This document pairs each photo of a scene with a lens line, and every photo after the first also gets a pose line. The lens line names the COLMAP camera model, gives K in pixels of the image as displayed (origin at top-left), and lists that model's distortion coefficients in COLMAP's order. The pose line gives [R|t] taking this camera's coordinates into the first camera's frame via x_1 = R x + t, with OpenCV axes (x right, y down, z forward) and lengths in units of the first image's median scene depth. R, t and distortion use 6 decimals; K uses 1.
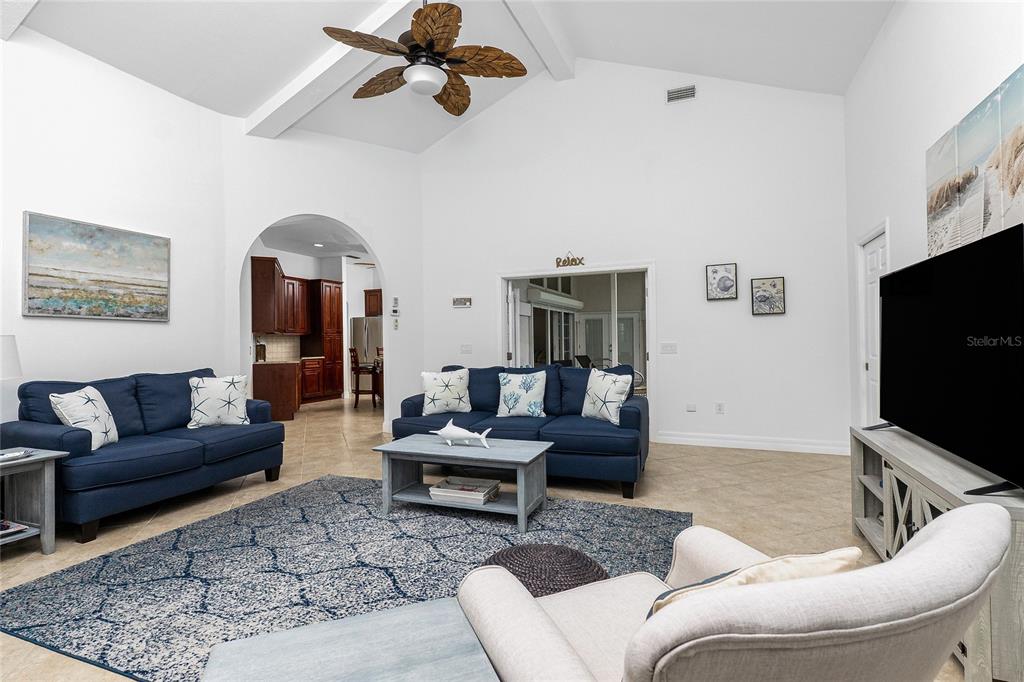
lens RADIAL K [[492.8, 0, 514.7], [0, 492.8, 337.8], [0, 0, 1]] dist [0.000582, -0.000780]
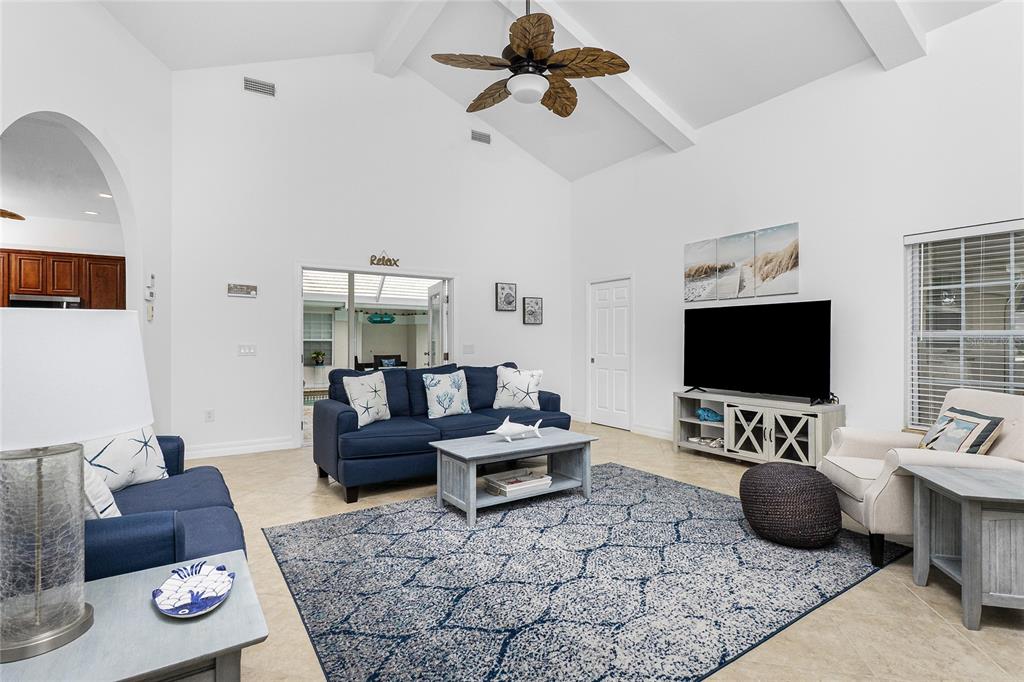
lens RADIAL K [[492.8, 0, 513.9], [0, 492.8, 339.0], [0, 0, 1]] dist [0.000582, -0.000780]
pose [[0.572962, 0.016764, 0.819411, -0.972044], [-0.013943, 0.999845, -0.010706, 0.013673], [-0.819463, -0.005291, 0.573107, 0.399615]]
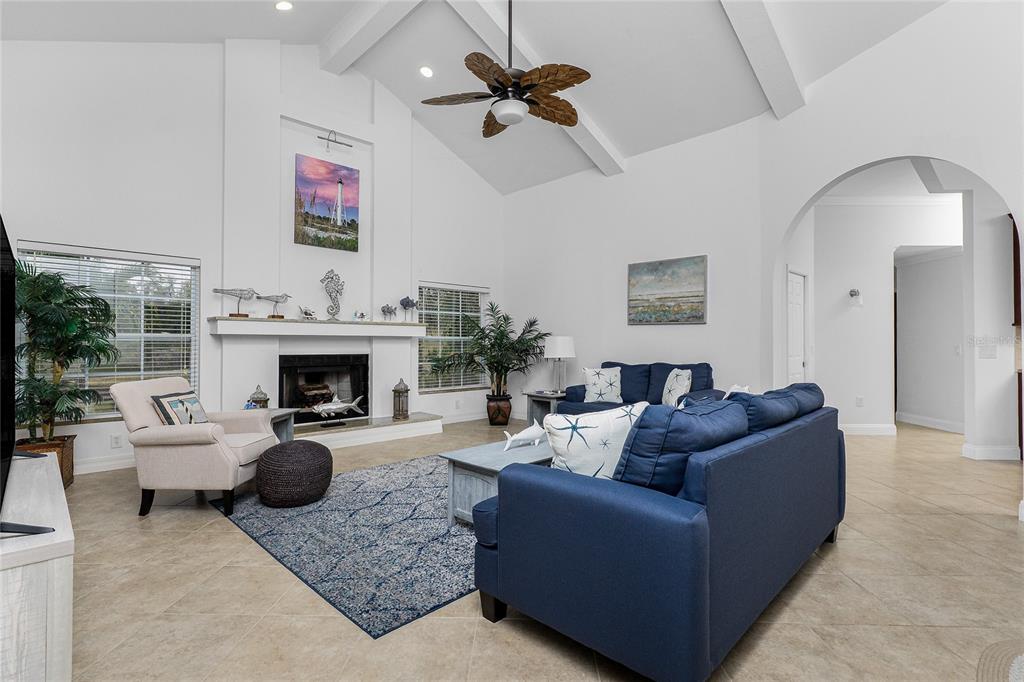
lens RADIAL K [[492.8, 0, 503.0], [0, 492.8, 343.5], [0, 0, 1]] dist [0.000582, -0.000780]
pose [[-0.414815, 0.016022, -0.909765, 0.813212], [0.012890, 0.999848, 0.011731, -0.003195], [0.909815, -0.006861, -0.414958, 1.362855]]
